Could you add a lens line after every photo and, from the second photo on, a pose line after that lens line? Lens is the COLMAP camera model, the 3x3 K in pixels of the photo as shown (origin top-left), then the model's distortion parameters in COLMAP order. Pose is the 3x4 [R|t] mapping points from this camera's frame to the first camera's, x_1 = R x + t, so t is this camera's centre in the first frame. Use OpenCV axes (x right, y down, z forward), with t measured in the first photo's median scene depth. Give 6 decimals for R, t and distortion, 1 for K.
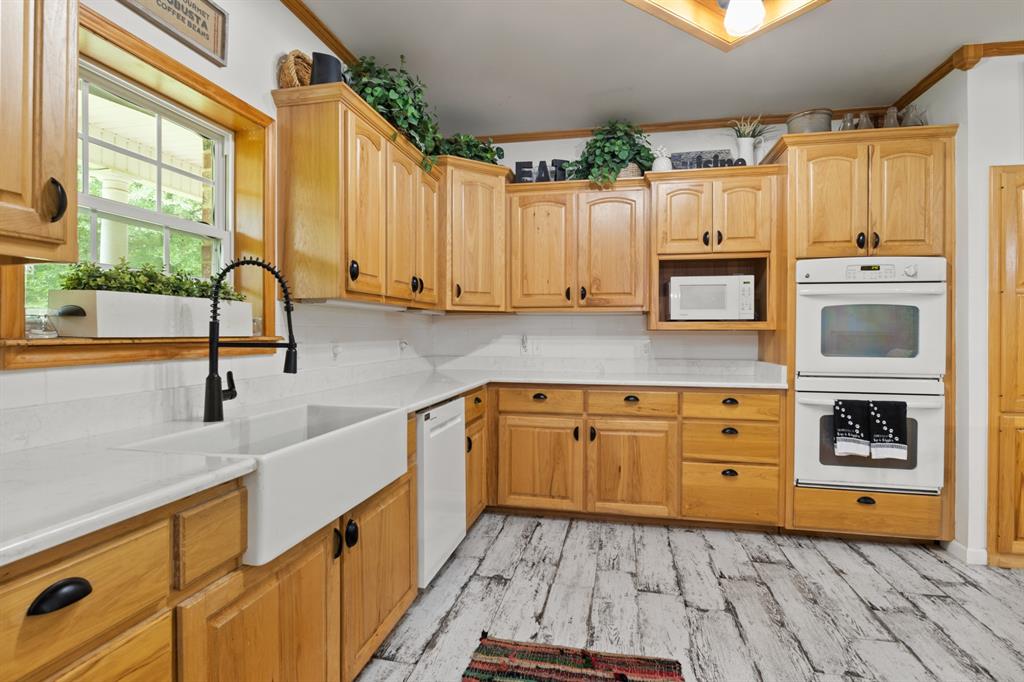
lens RADIAL K [[513.6, 0, 517.0], [0, 513.6, 331.7], [0, 0, 1]] dist [-0.006636, 0.000608]
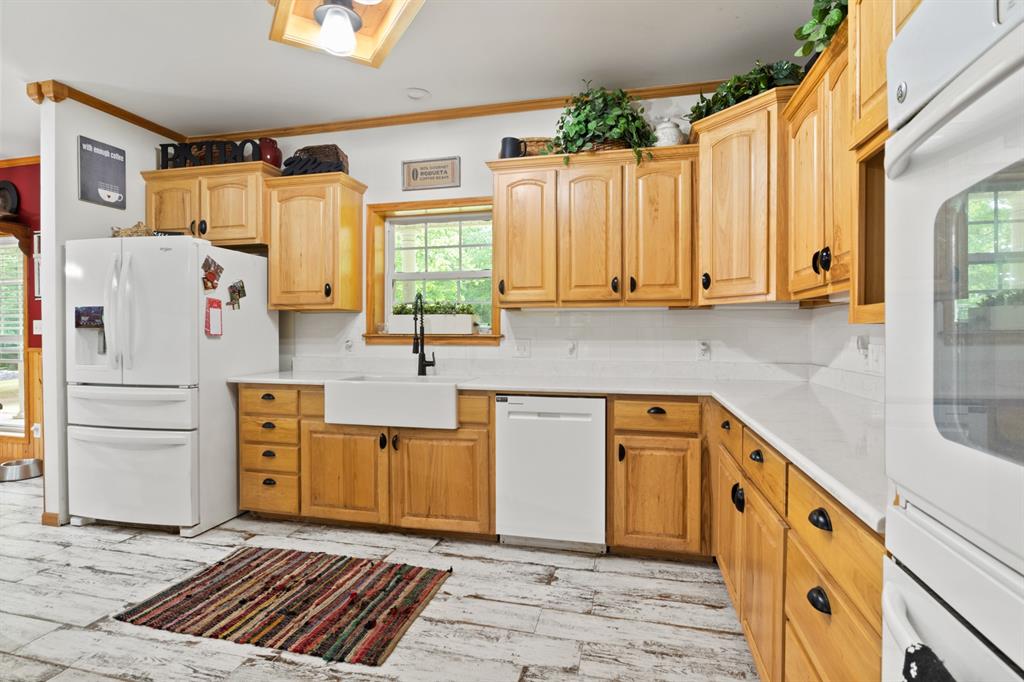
lens RADIAL K [[513.6, 0, 515.5], [0, 513.6, 338.4], [0, 0, 1]] dist [-0.006636, 0.000608]
pose [[-0.035072, 0.009075, -0.999344, 1.056866], [-0.001917, 0.999956, 0.009148, 0.006485], [0.999383, 0.002237, -0.035053, 1.068549]]
